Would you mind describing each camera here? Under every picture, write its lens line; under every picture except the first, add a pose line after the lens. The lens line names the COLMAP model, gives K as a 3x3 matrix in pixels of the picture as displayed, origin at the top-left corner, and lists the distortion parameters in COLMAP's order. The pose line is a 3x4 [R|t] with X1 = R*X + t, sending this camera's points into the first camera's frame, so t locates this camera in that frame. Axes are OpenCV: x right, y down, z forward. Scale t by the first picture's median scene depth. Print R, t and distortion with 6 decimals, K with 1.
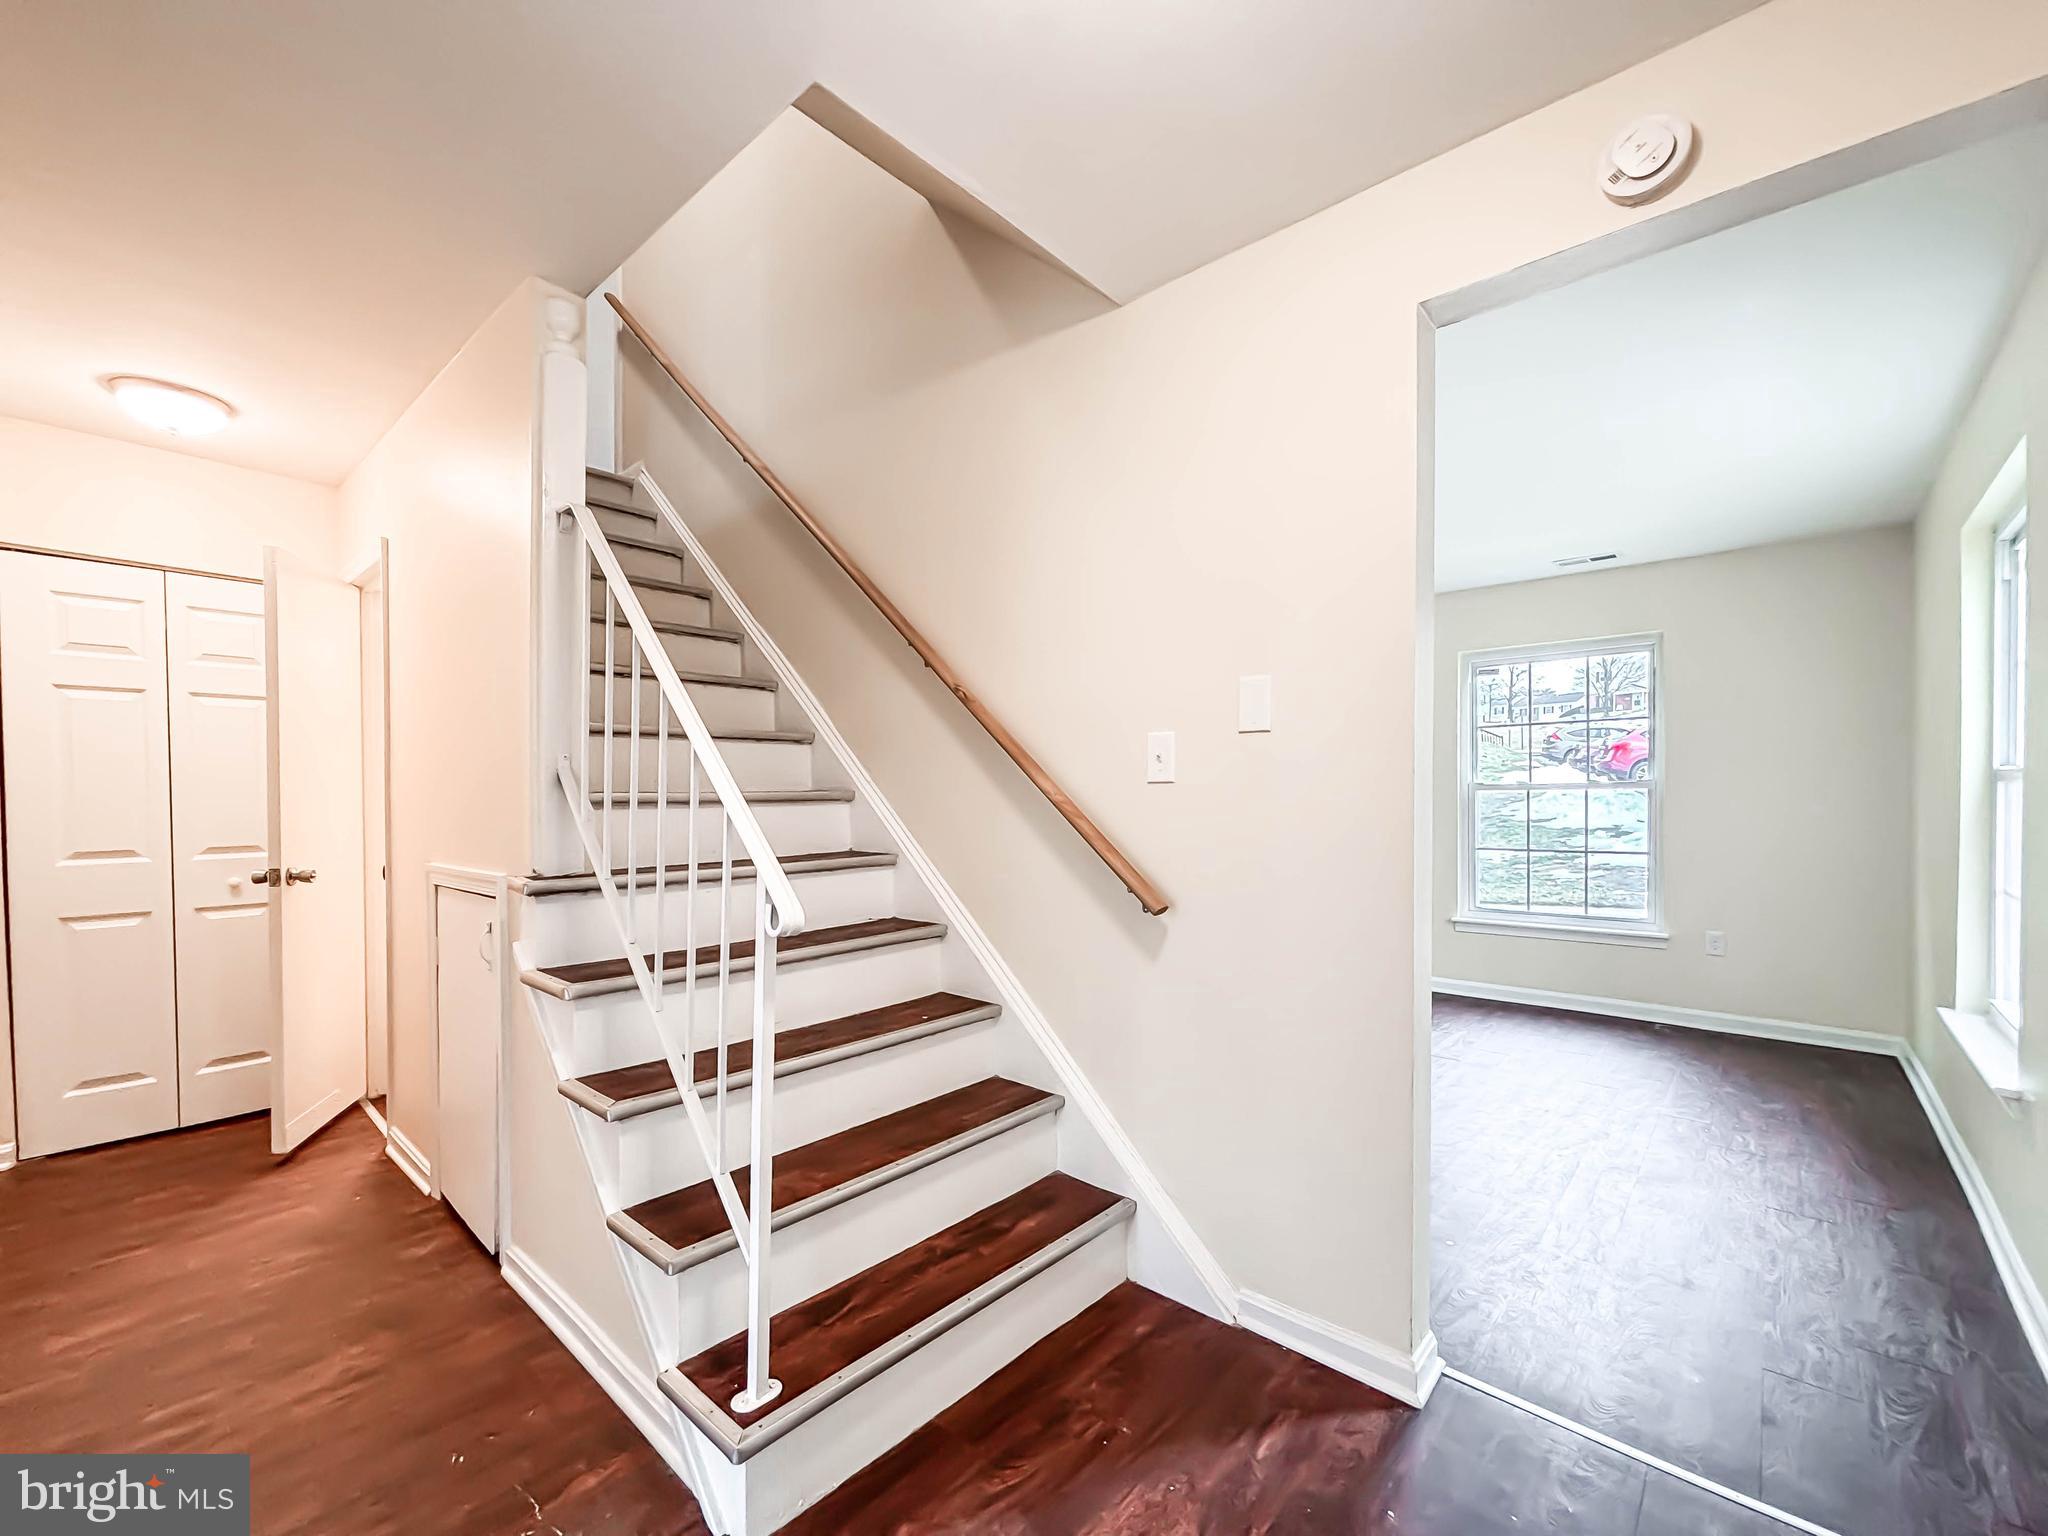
lens RADIAL K [[855.1, 0, 1025.7], [0, 855.1, 785.5], [0, 0, 1]] dist [0.000852, 0.018740]
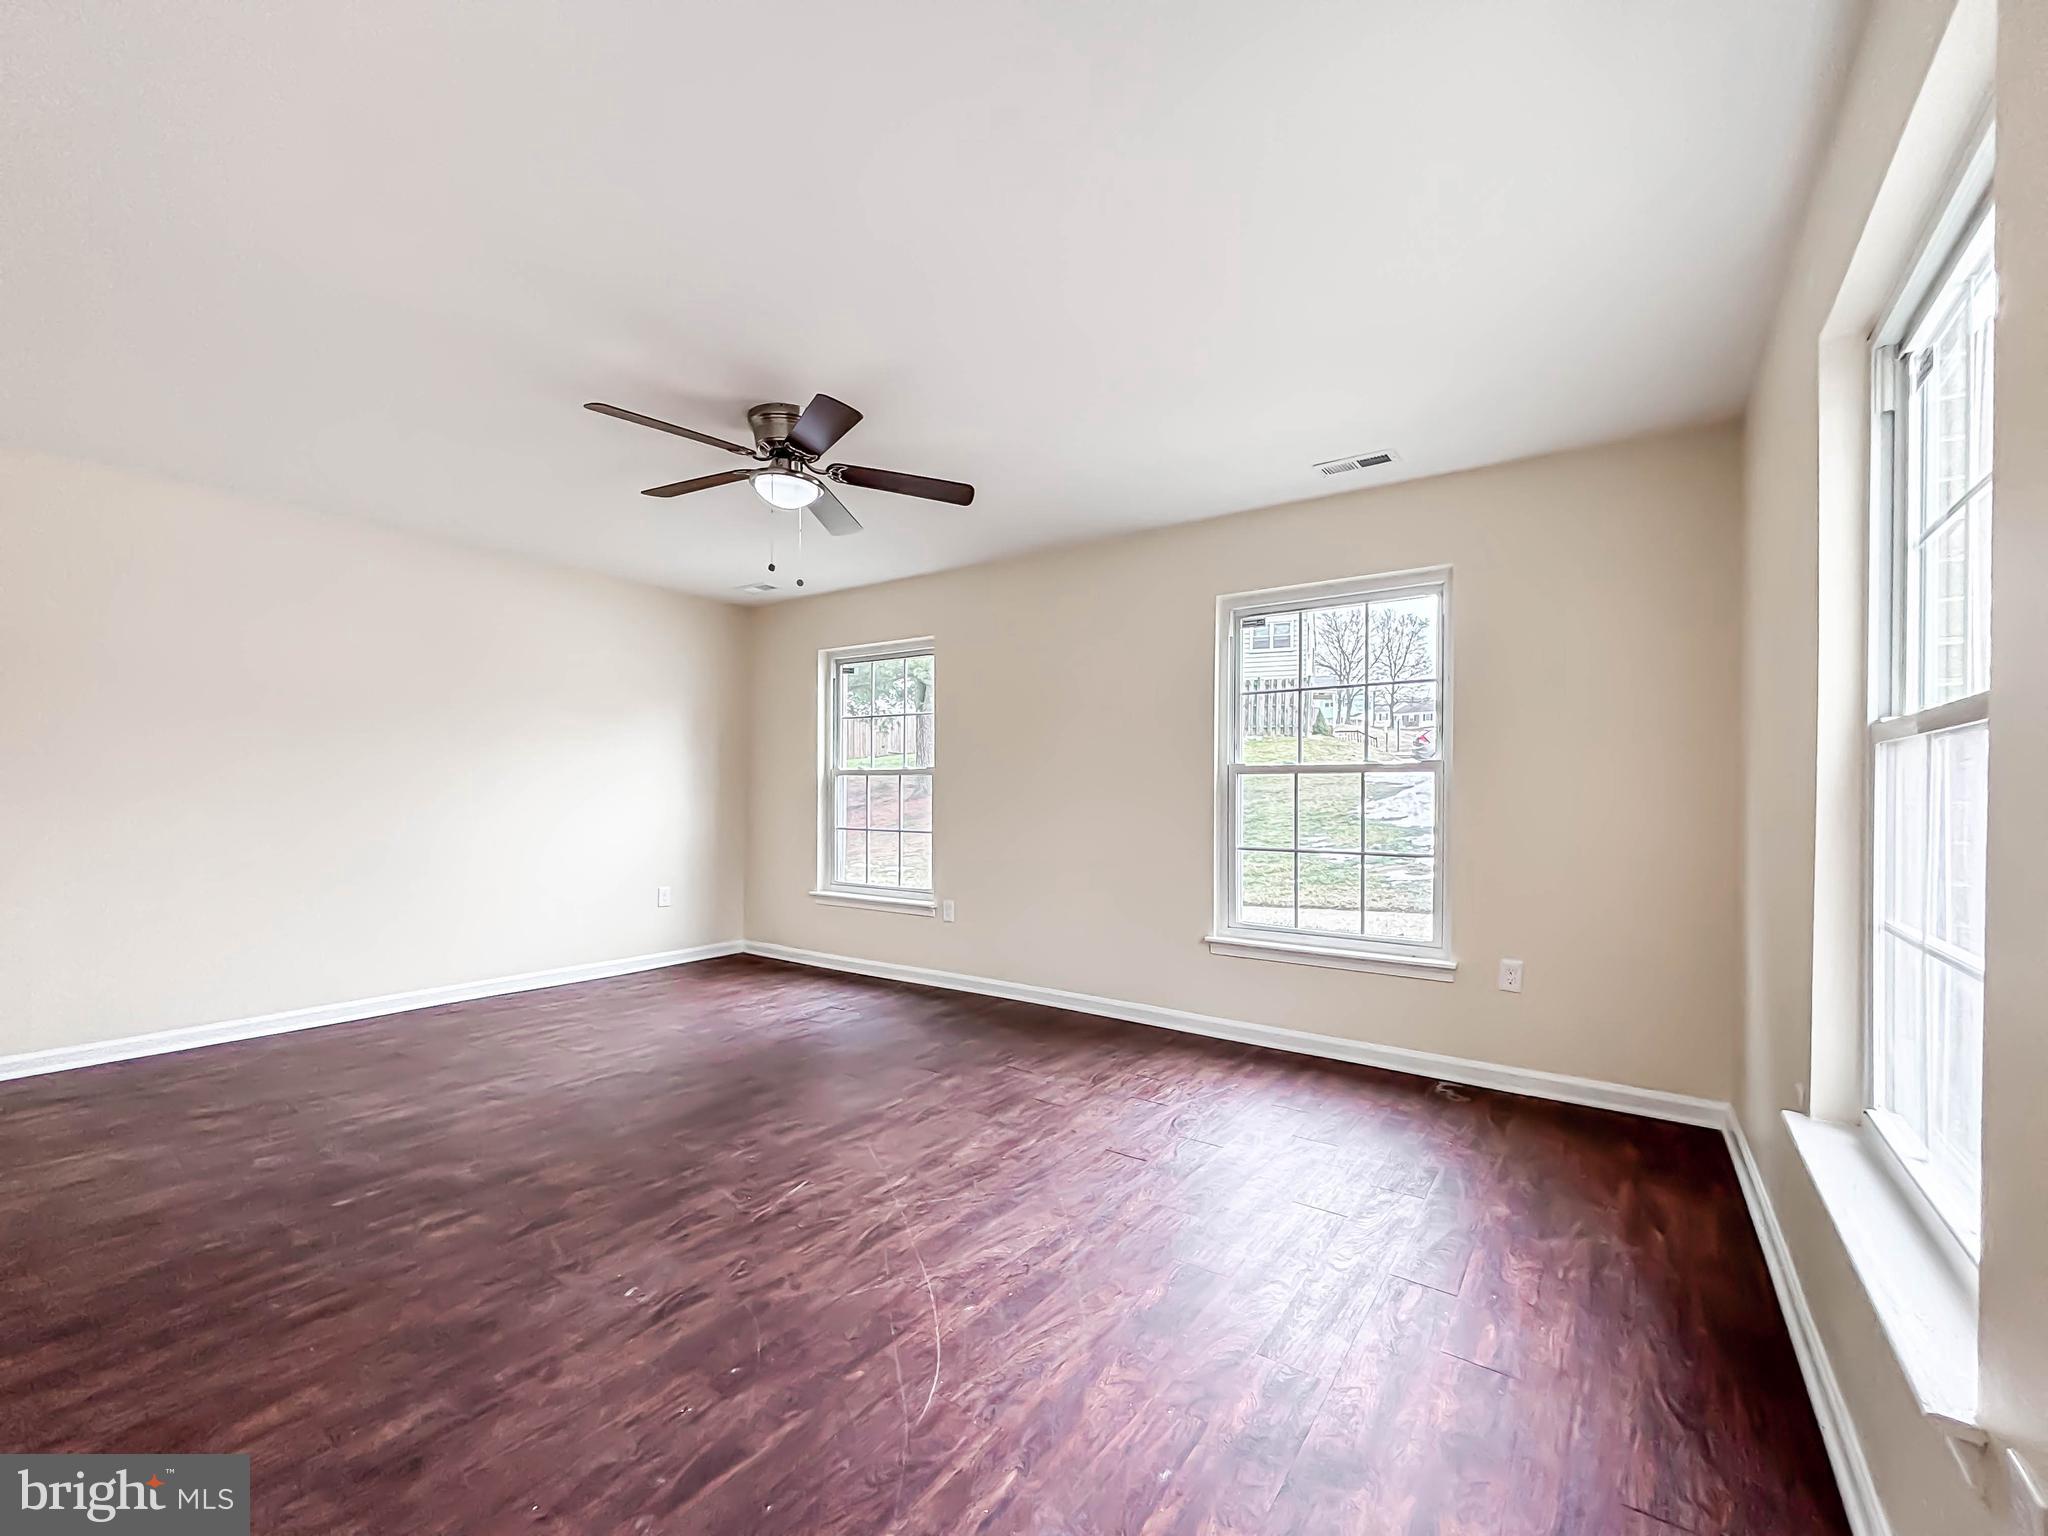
lens RADIAL K [[842.5, 0, 1000.3], [0, 842.5, 777.5], [0, 0, 1]] dist [-0.001527, 0.006954]
pose [[0.996759, 0.011024, 0.079682, 0.319540], [-0.010506, 0.999921, -0.006917, 0.020195], [-0.079752, 0.006058, 0.996796, 0.325452]]
